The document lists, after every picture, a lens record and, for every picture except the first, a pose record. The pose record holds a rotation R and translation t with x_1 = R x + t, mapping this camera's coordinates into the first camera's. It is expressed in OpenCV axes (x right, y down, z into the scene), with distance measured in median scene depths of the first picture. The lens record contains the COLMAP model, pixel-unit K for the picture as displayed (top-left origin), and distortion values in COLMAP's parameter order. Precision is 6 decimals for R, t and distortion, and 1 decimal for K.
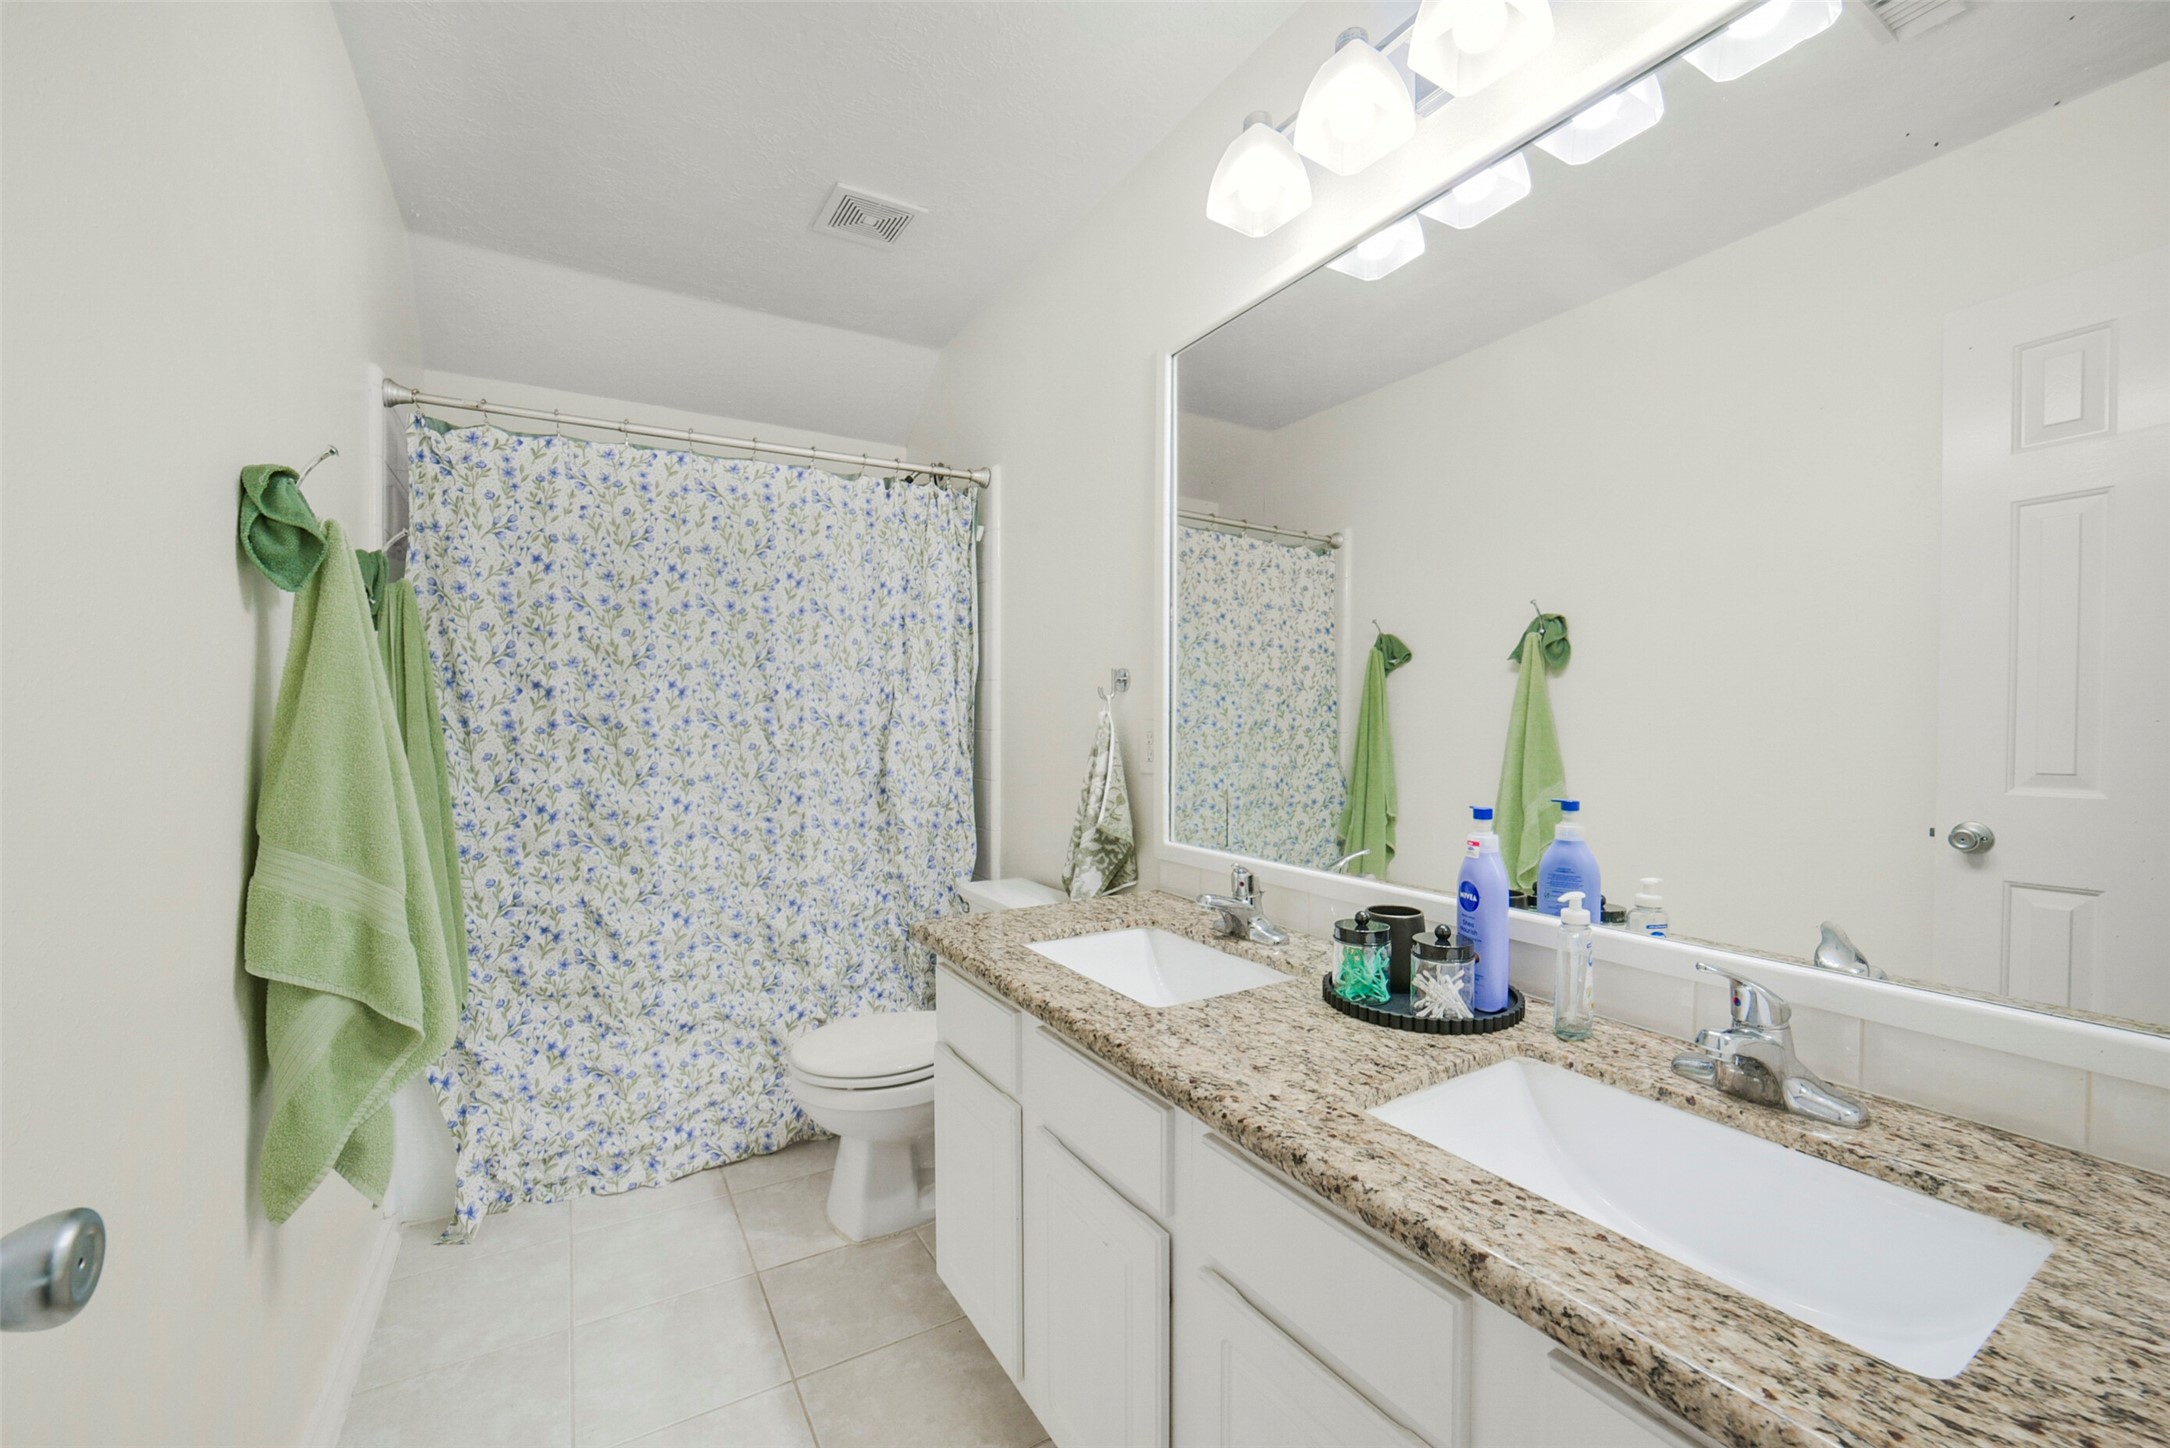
lens RADIAL K [[867.7, 0, 1086.5], [0, 867.7, 726.4], [0, 0, 1]] dist [-0.024096, 0.000667]
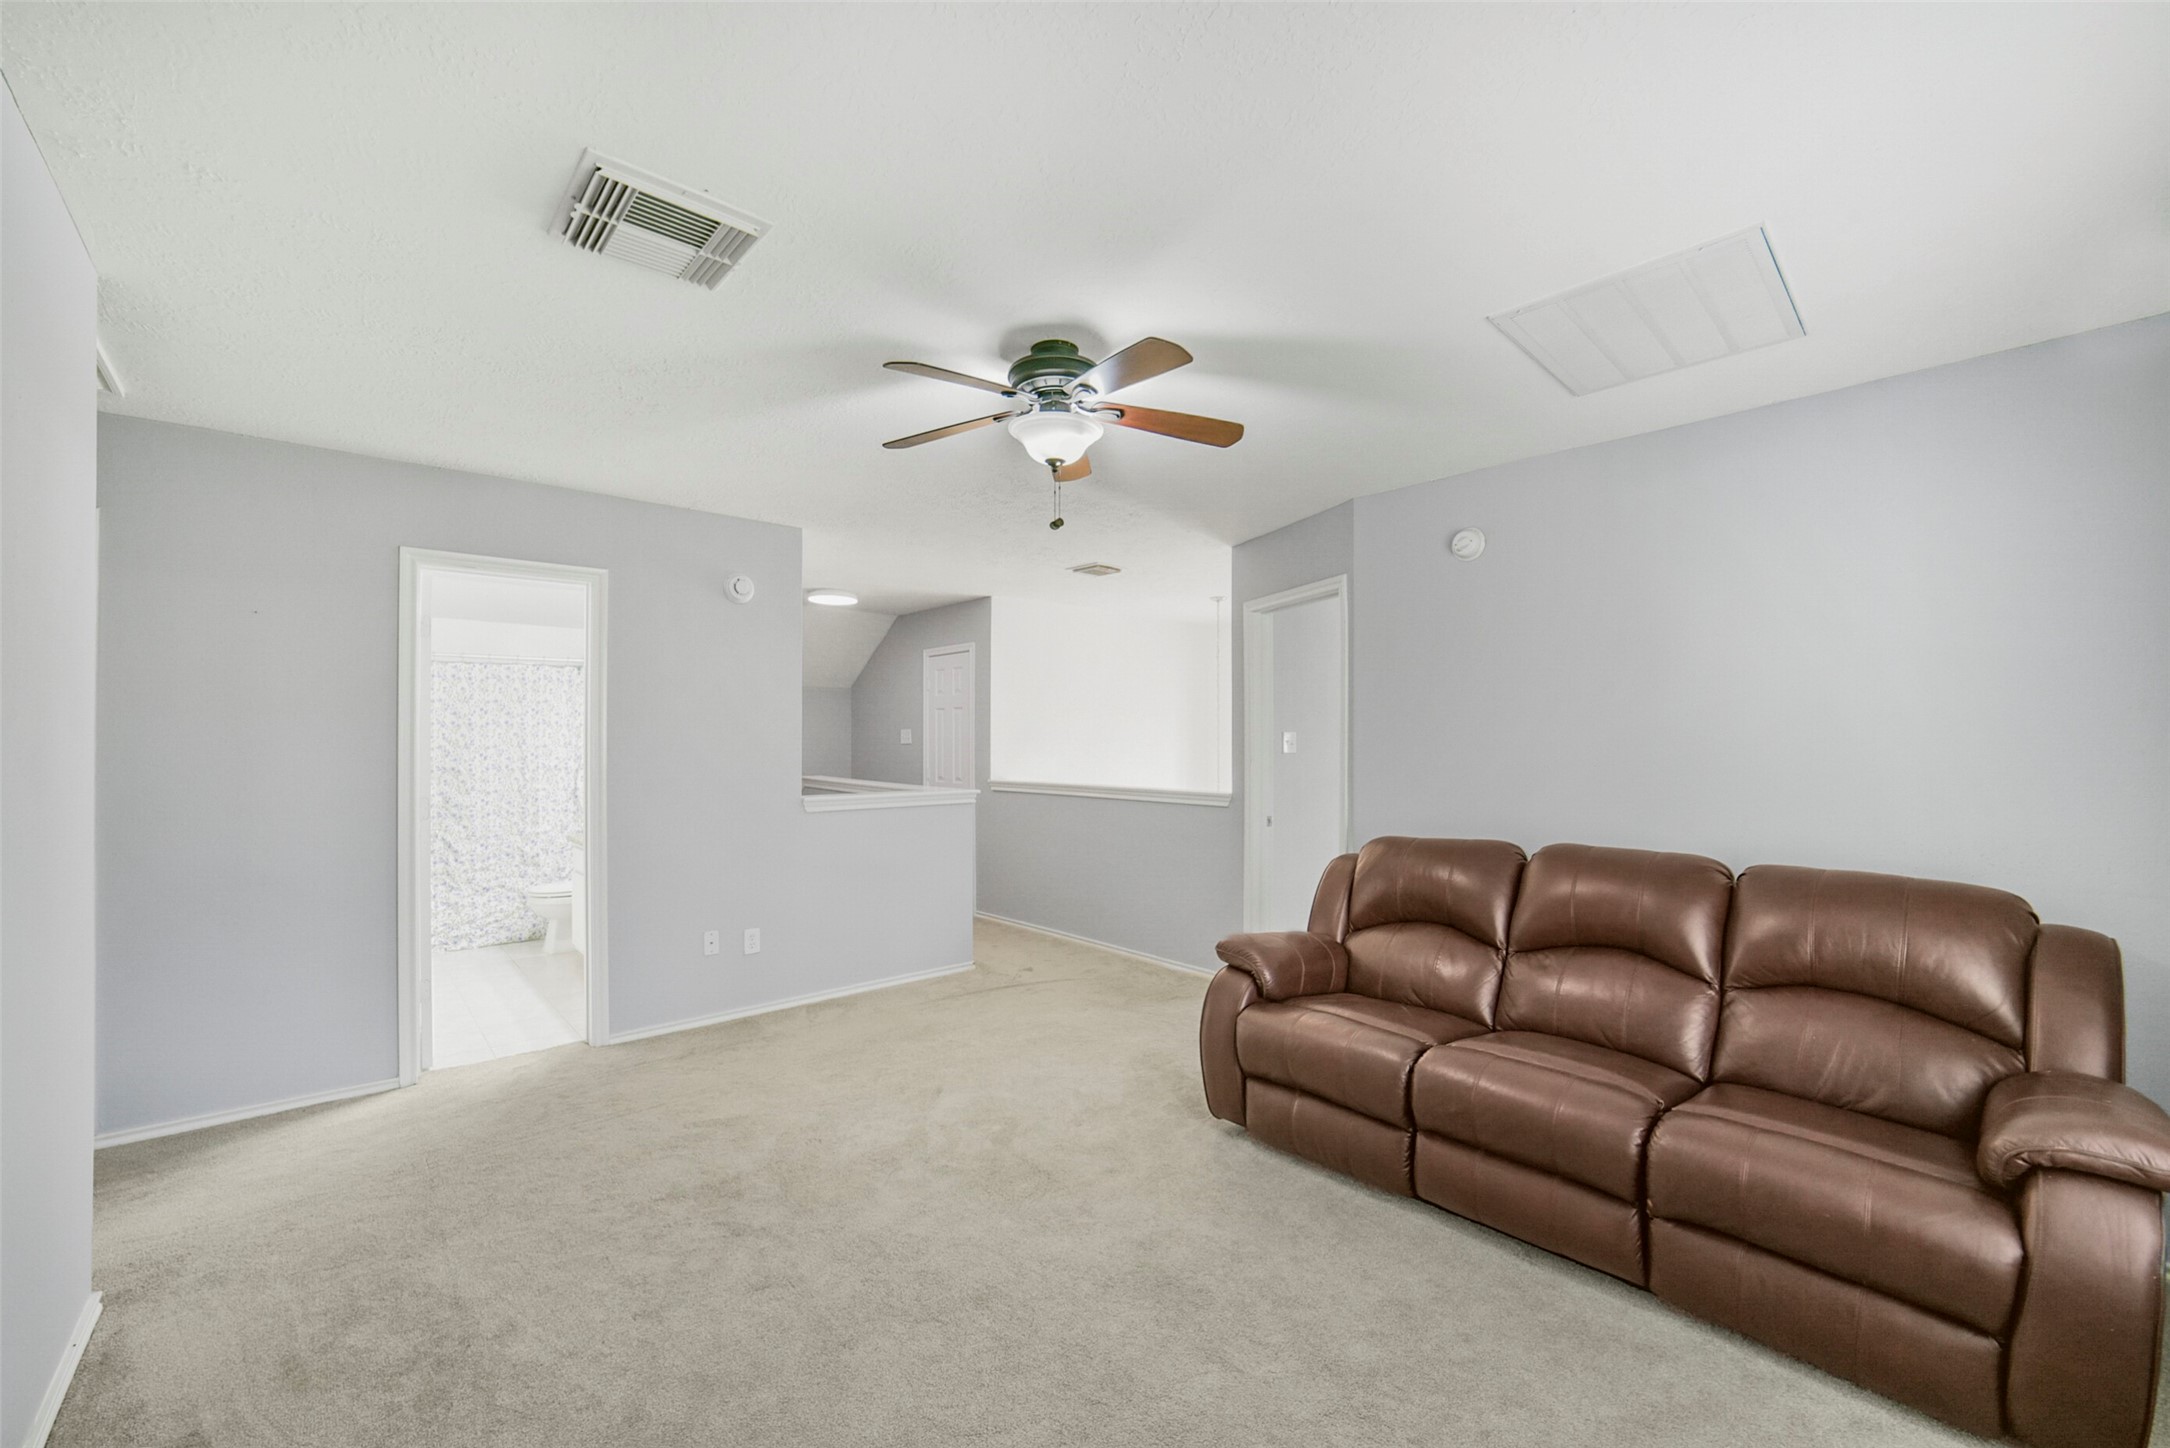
lens RADIAL K [[867.7, 0, 1087.2], [0, 867.7, 731.0], [0, 0, 1]] dist [-0.024096, 0.000667]
pose [[0.982456, 0.001611, 0.186489, 0.804508], [0.002204, 0.999793, -0.020248, -0.062908], [-0.186483, 0.020304, 0.982248, -1.818850]]
